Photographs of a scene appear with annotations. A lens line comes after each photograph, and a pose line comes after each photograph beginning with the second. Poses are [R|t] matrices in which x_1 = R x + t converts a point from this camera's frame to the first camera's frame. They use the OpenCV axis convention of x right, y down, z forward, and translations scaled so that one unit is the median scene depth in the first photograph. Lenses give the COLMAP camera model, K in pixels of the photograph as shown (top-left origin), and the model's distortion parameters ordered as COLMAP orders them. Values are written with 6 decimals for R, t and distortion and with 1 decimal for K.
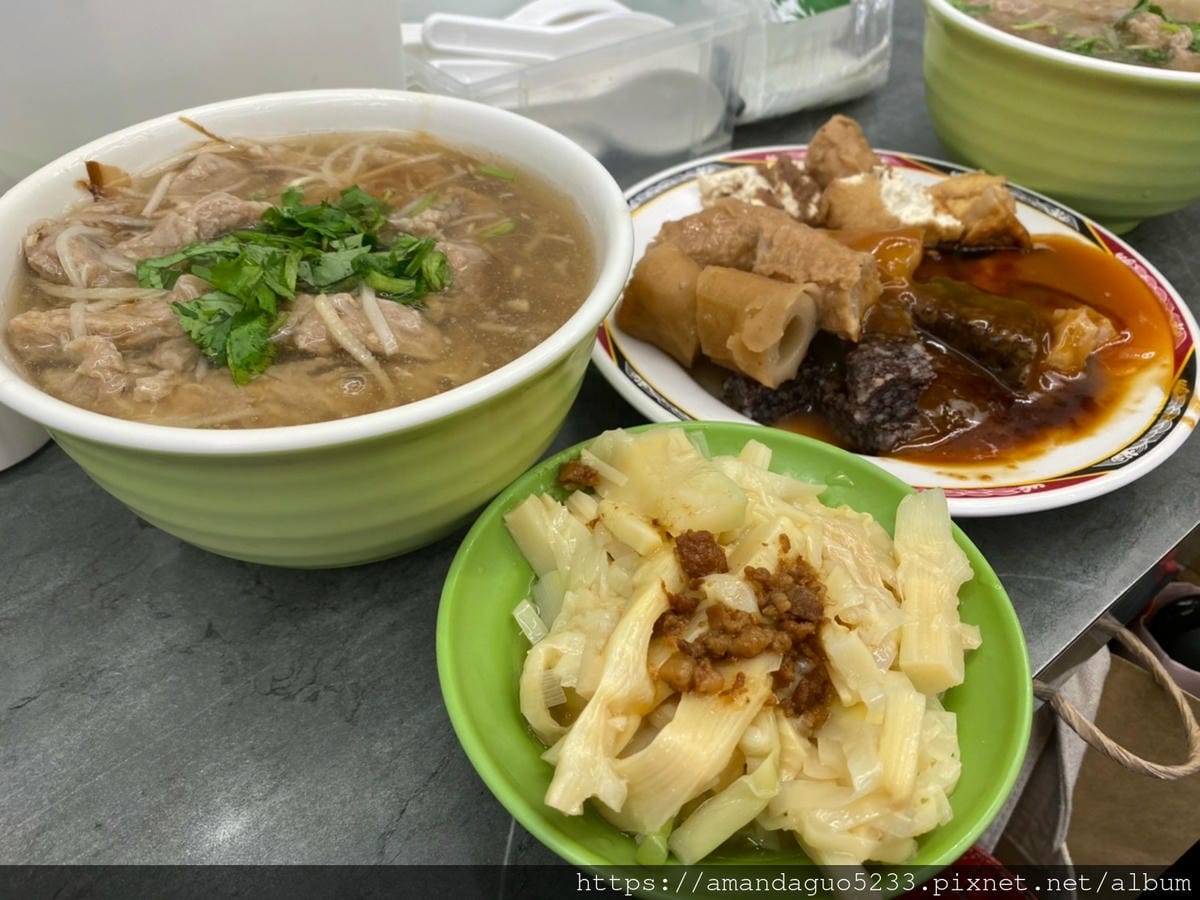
lens RADIAL K [[943.6, 0, 600.0], [0, 943.6, 450.0], [0, 0, 1]] dist [0.010528, -0.044321]
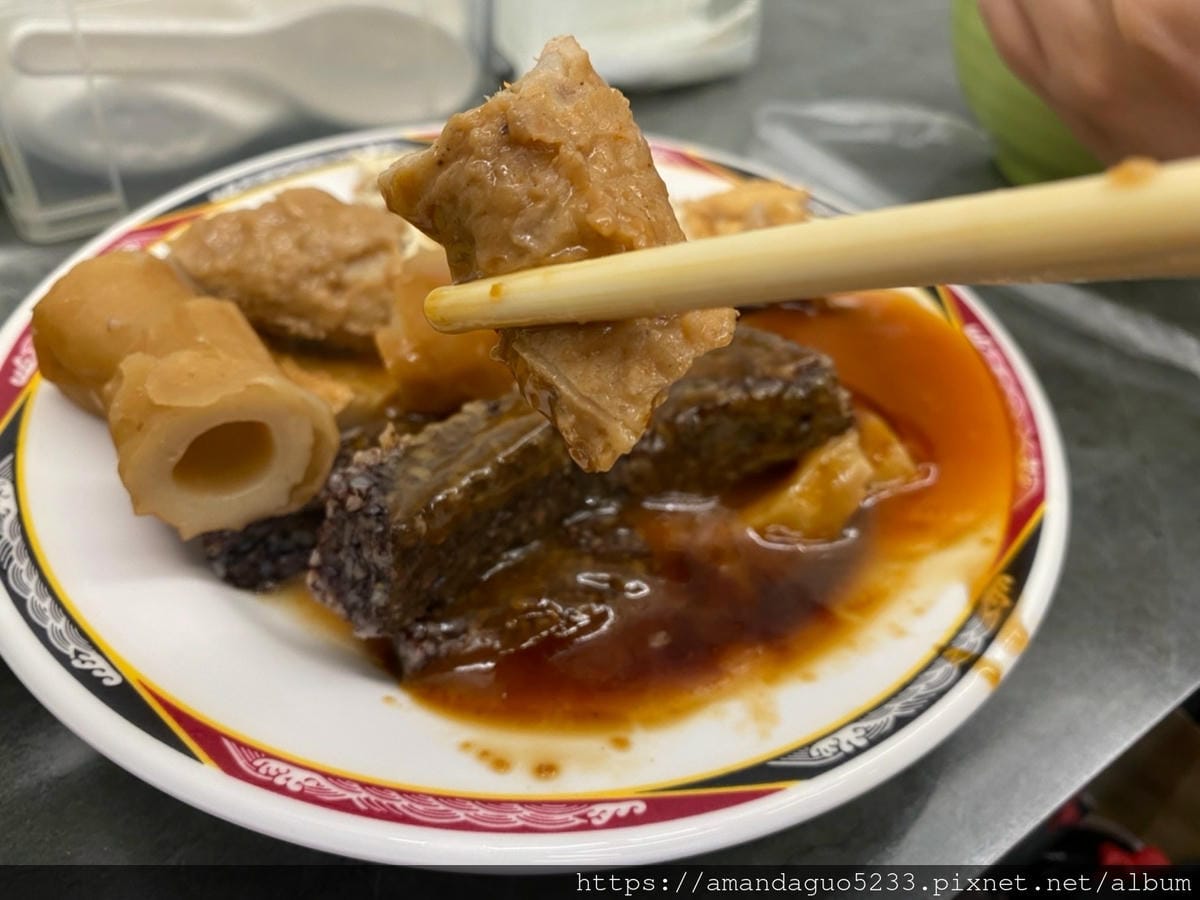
lens RADIAL K [[980.4, 0, 600.5], [0, 980.4, 419.7], [0, 0, 1]] dist [-0.025339, 0.002381]
pose [[0.996580, 0.080693, -0.017795, 0.439585], [-0.081362, 0.995850, -0.040772, -0.138102], [0.014432, 0.042080, 0.999010, 0.488277]]
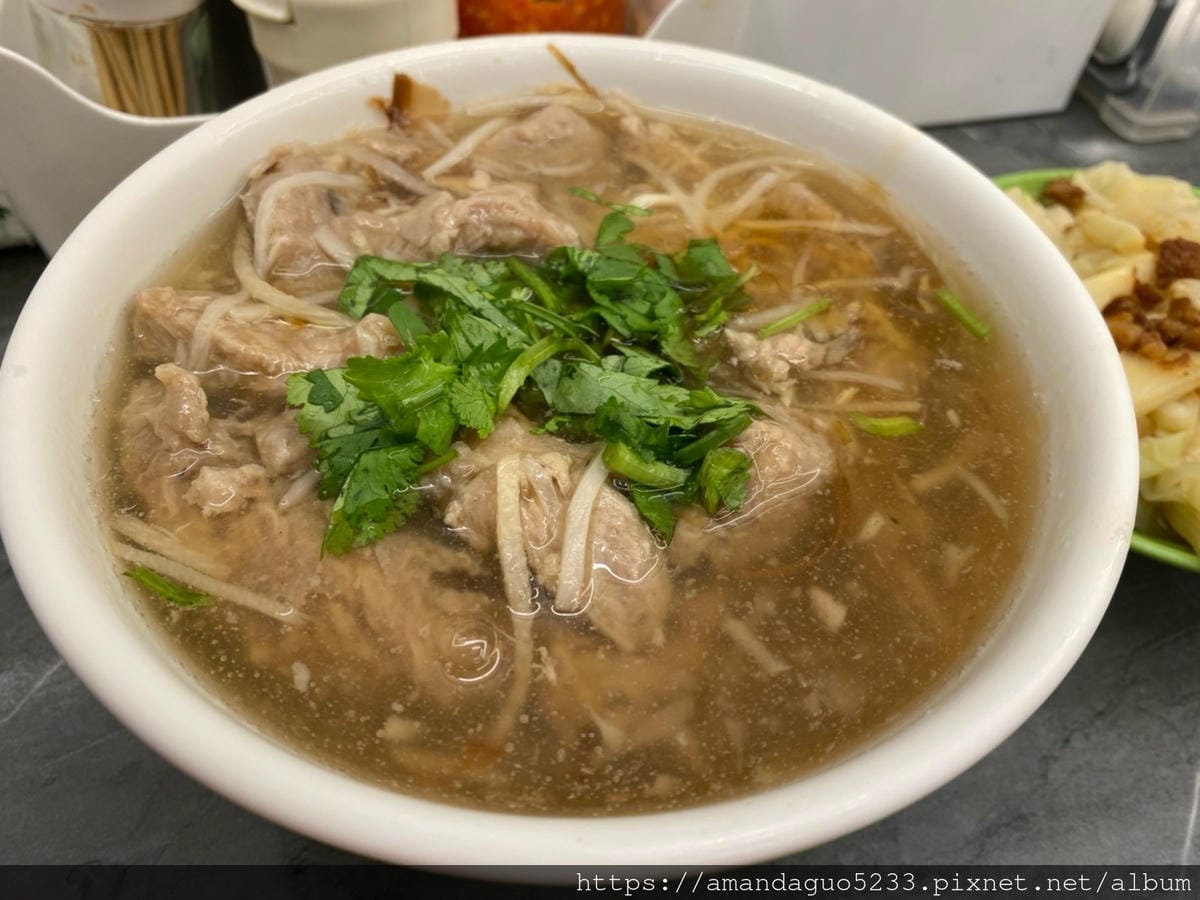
lens RADIAL K [[957.1, 0, 600.0], [0, 957.1, 450.0], [0, 0, 1]] dist [0.051226, -0.057776]
pose [[0.812950, 0.459718, -0.357452, -0.033076], [-0.418263, 0.888047, 0.190862, -0.257392], [0.405177, -0.005652, 0.914221, 0.401740]]
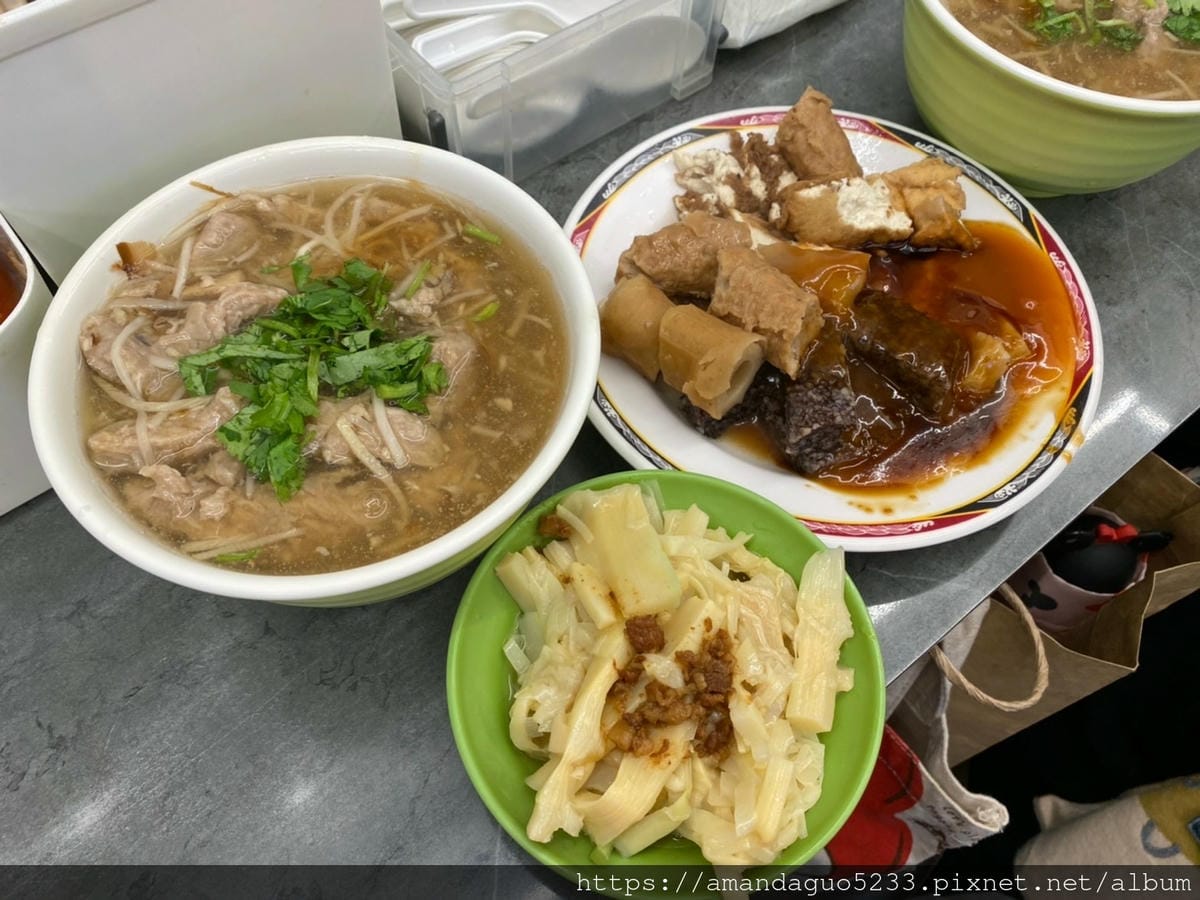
lens RADIAL K [[930.9, 0, 598.2], [0, 930.9, 448.4], [0, 0, 1]] dist [0.065784, -0.184930]
pose [[0.999949, 0.008743, 0.004969, 0.026178], [-0.009816, 0.956059, 0.293012, -0.408478], [-0.002189, -0.293046, 0.956096, -0.140182]]
